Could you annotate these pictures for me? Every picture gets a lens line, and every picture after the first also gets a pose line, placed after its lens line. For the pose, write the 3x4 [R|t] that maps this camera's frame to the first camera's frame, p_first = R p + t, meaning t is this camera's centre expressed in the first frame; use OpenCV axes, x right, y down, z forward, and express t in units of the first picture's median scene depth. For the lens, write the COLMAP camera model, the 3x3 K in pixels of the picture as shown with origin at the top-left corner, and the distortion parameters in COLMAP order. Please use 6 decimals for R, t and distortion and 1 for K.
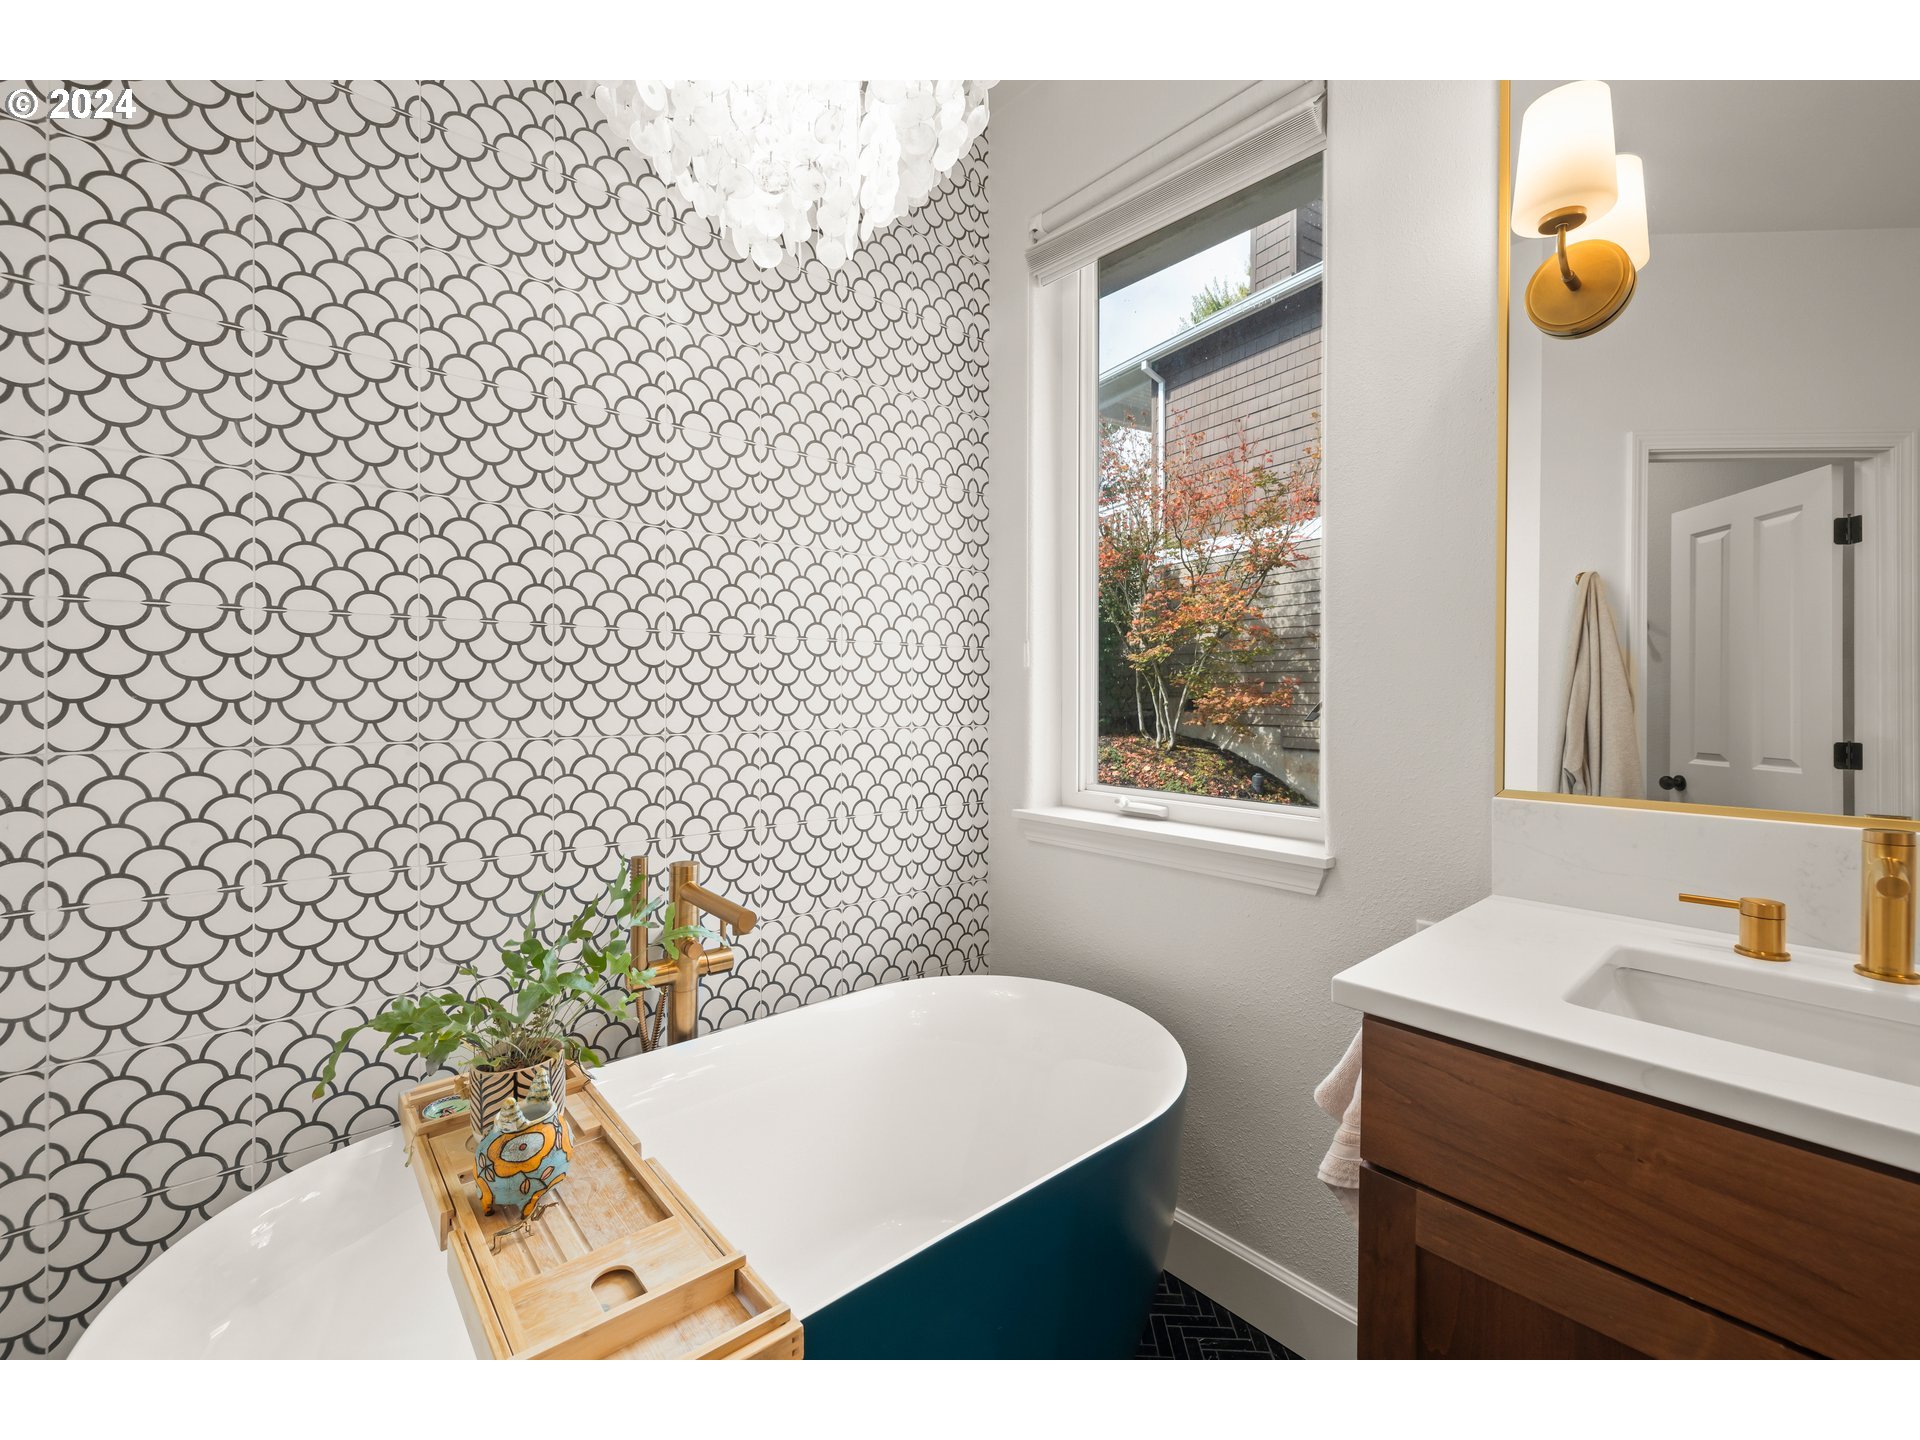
lens RADIAL K [[809.6, 0, 963.1], [0, 809.6, 698.9], [0, 0, 1]] dist [-0.001584, -0.000014]
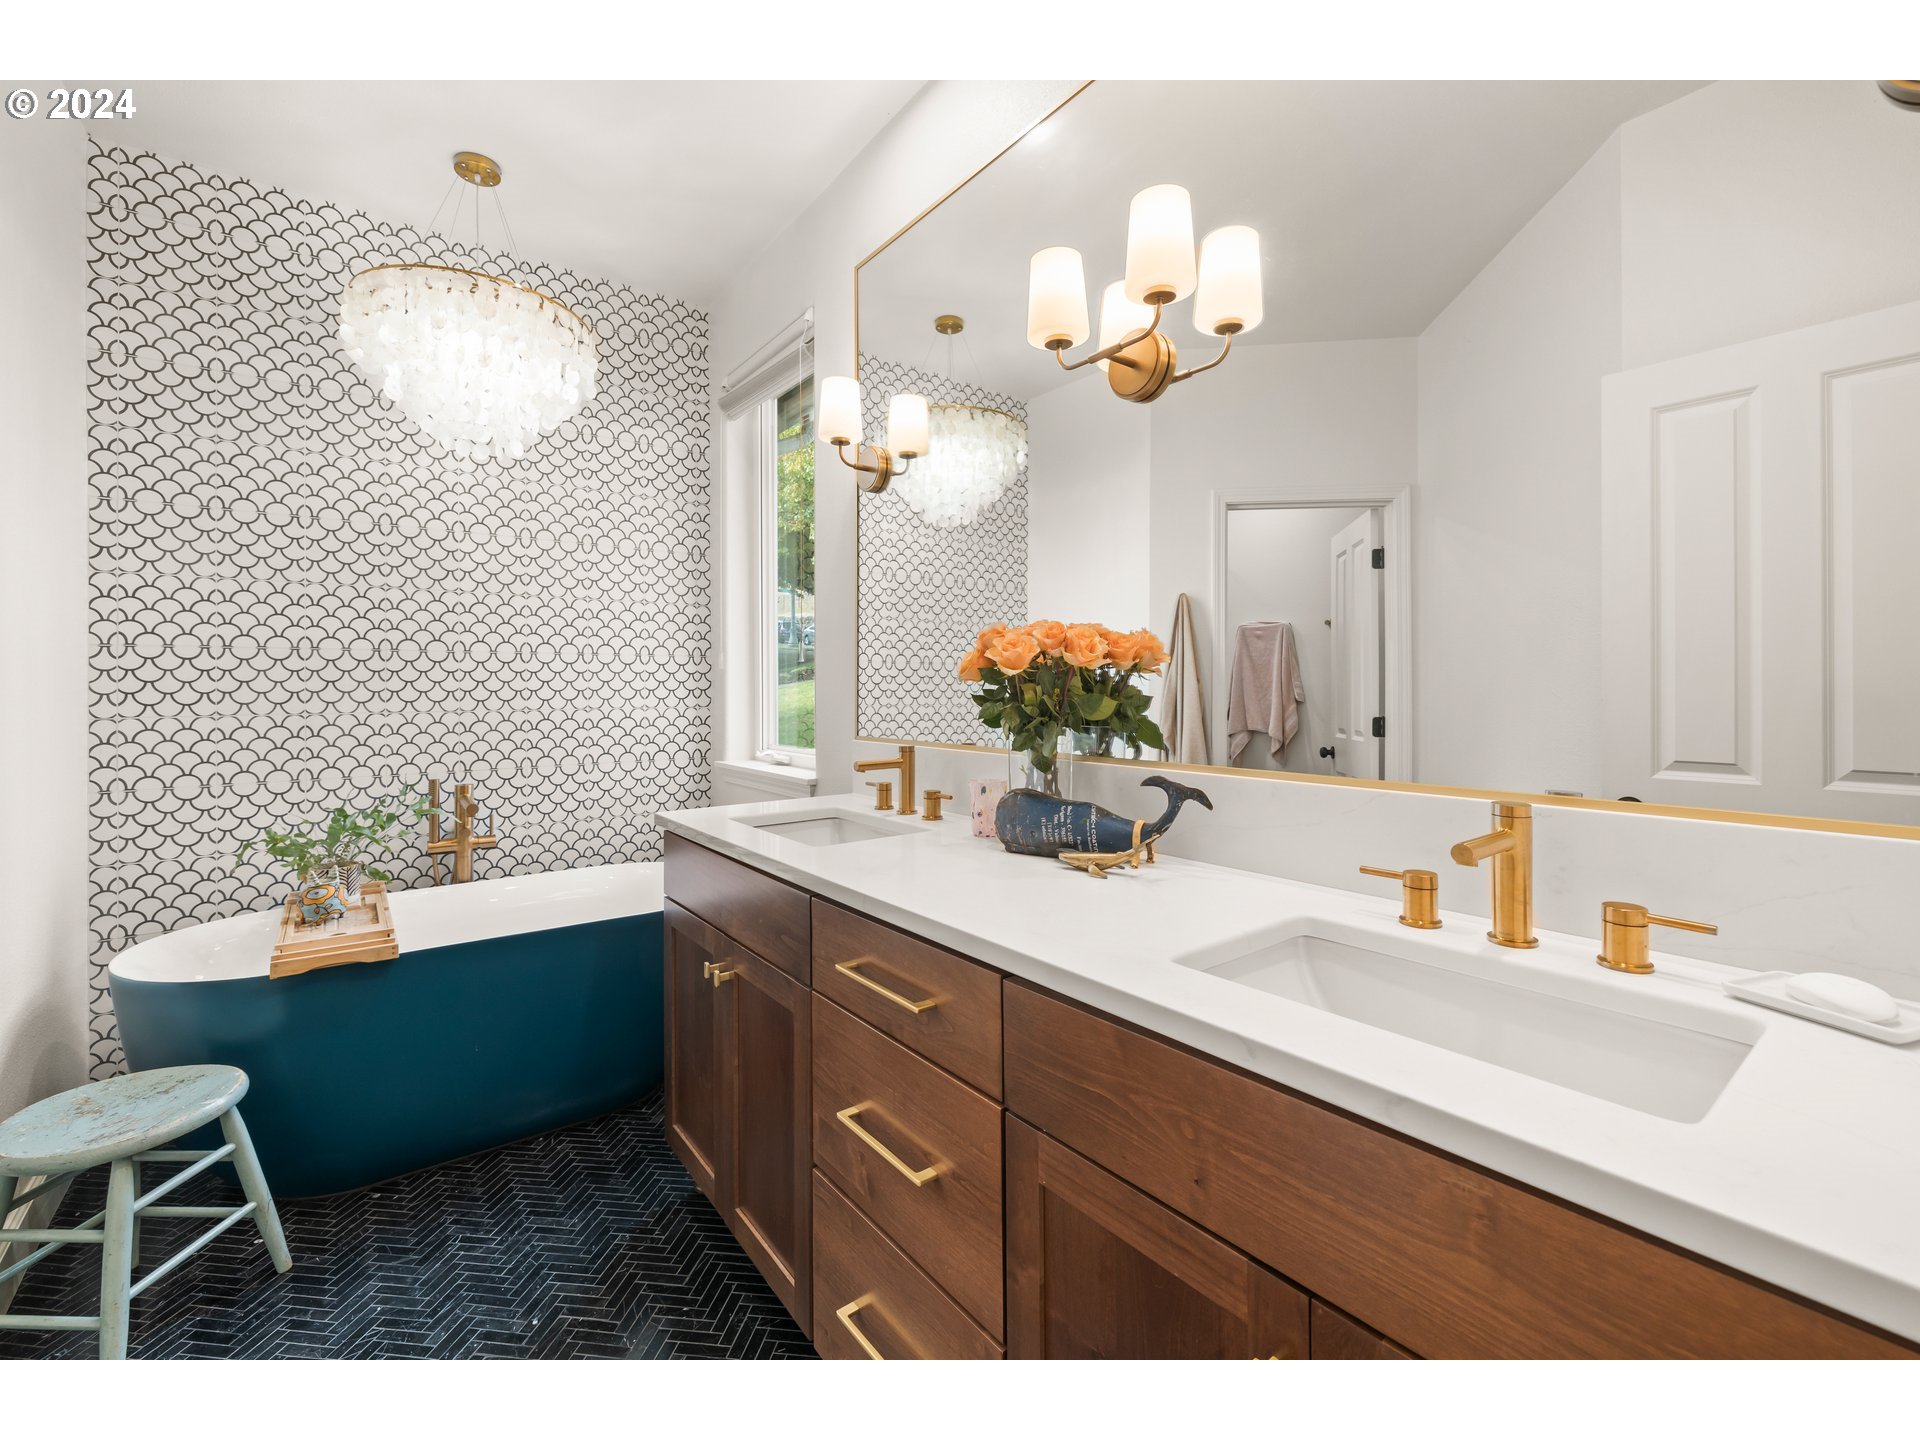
lens RADIAL K [[819.5, 0, 968.9], [0, 819.5, 686.3], [0, 0, 1]] dist [0.001107, -0.000198]
pose [[0.997530, -0.009321, -0.069618, 1.084785], [0.008804, 0.999931, -0.007726, 0.017262], [0.069685, 0.007094, 0.997544, -0.865746]]
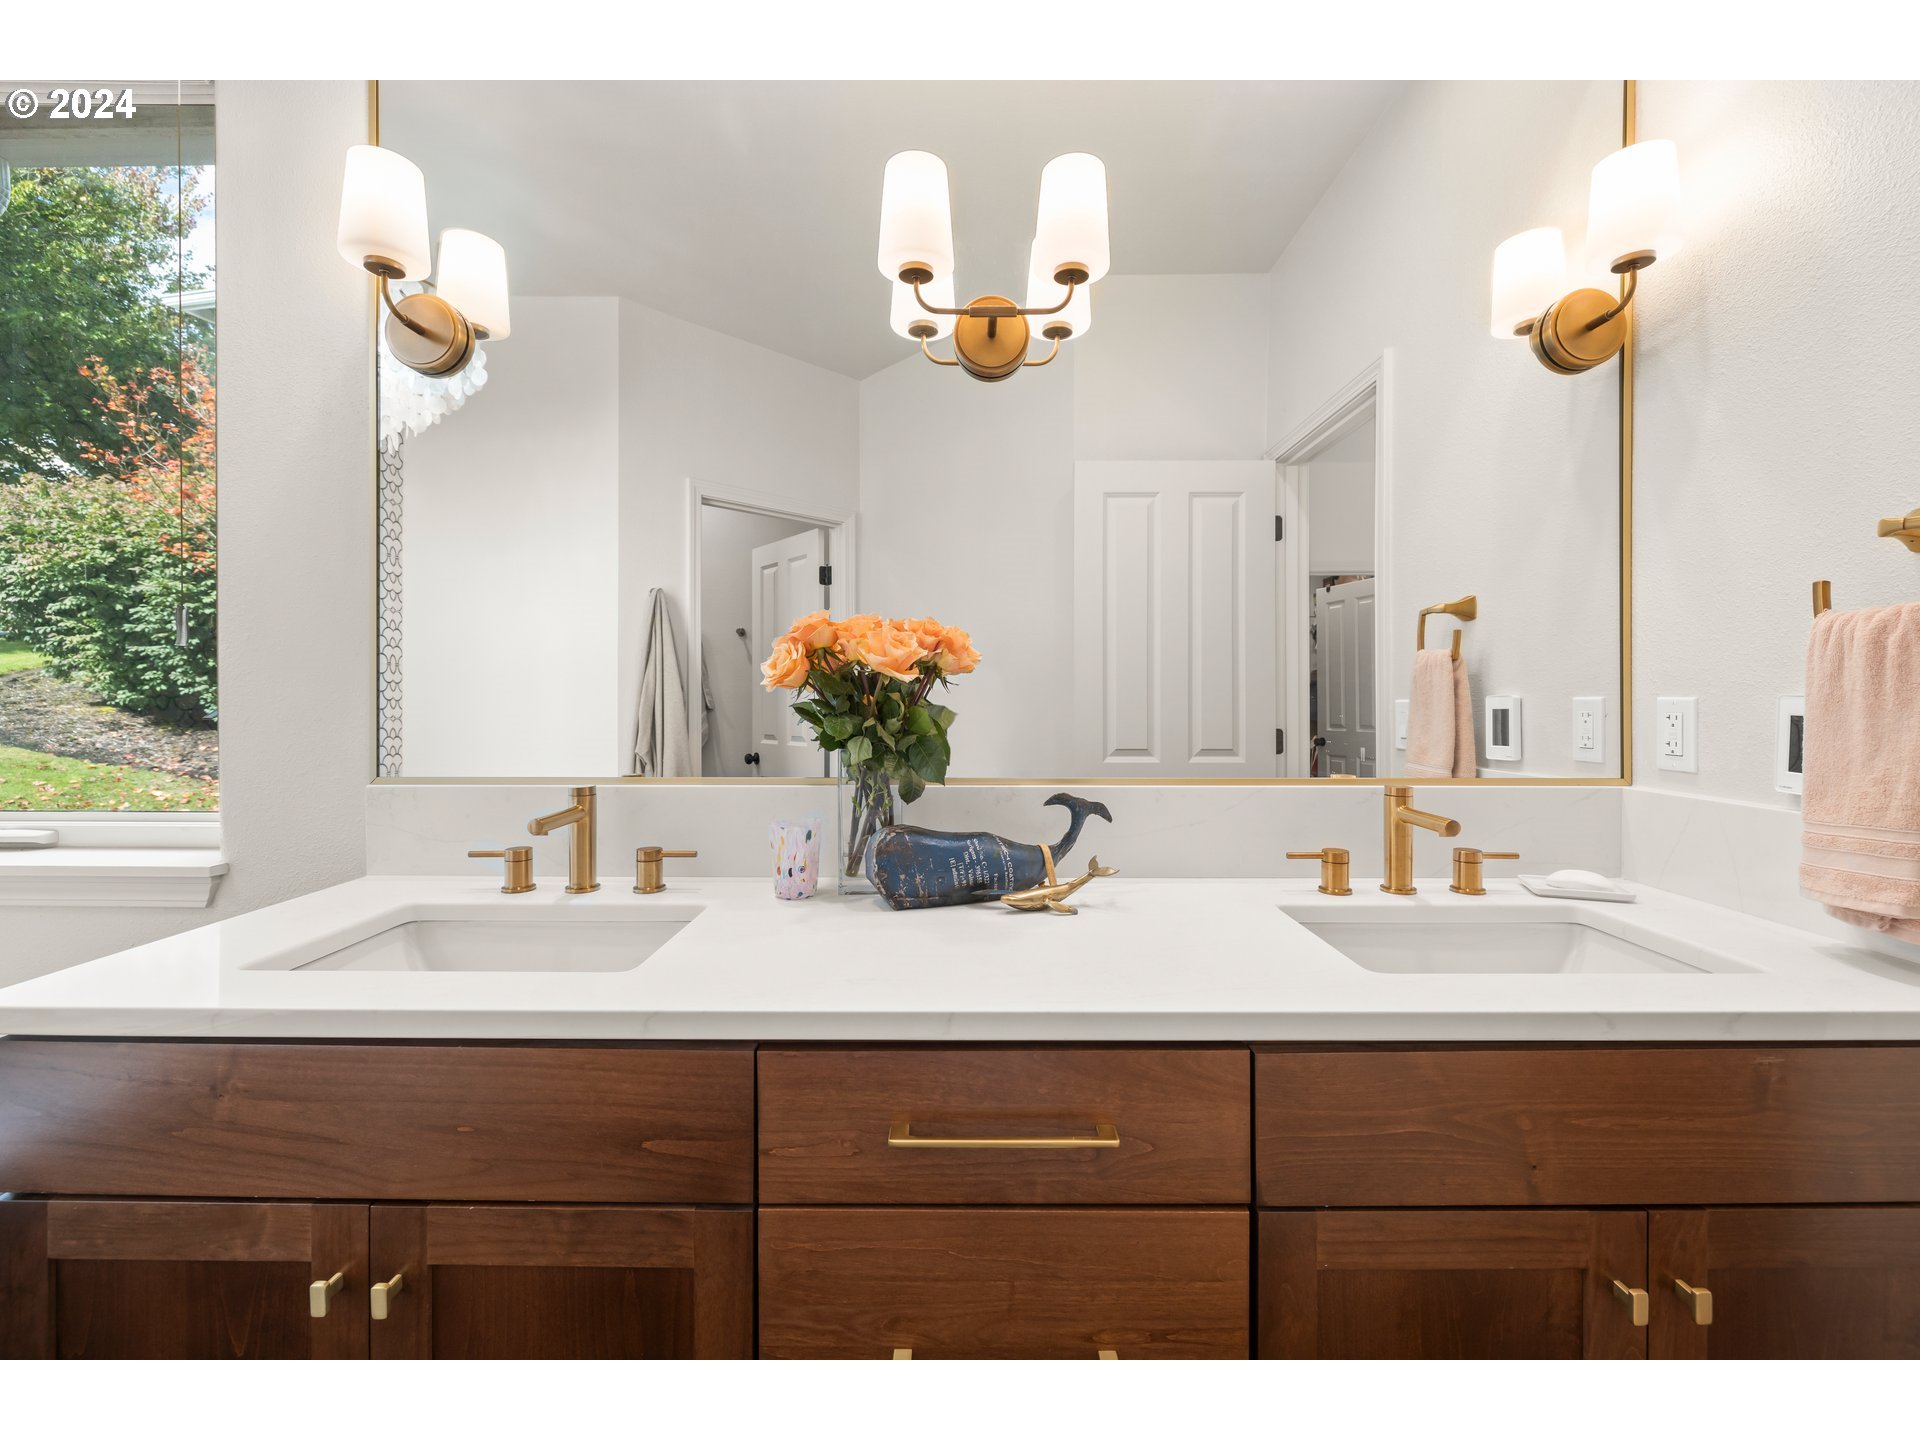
lens RADIAL K [[809.6, 0, 963.1], [0, 809.6, 698.9], [0, 0, 1]] dist [-0.001584, -0.000014]
pose [[0.673706, -0.009622, 0.738937, 0.405103], [0.007061, 0.999953, 0.006584, 0.006509], [-0.738966, 0.000782, 0.673742, -0.311841]]
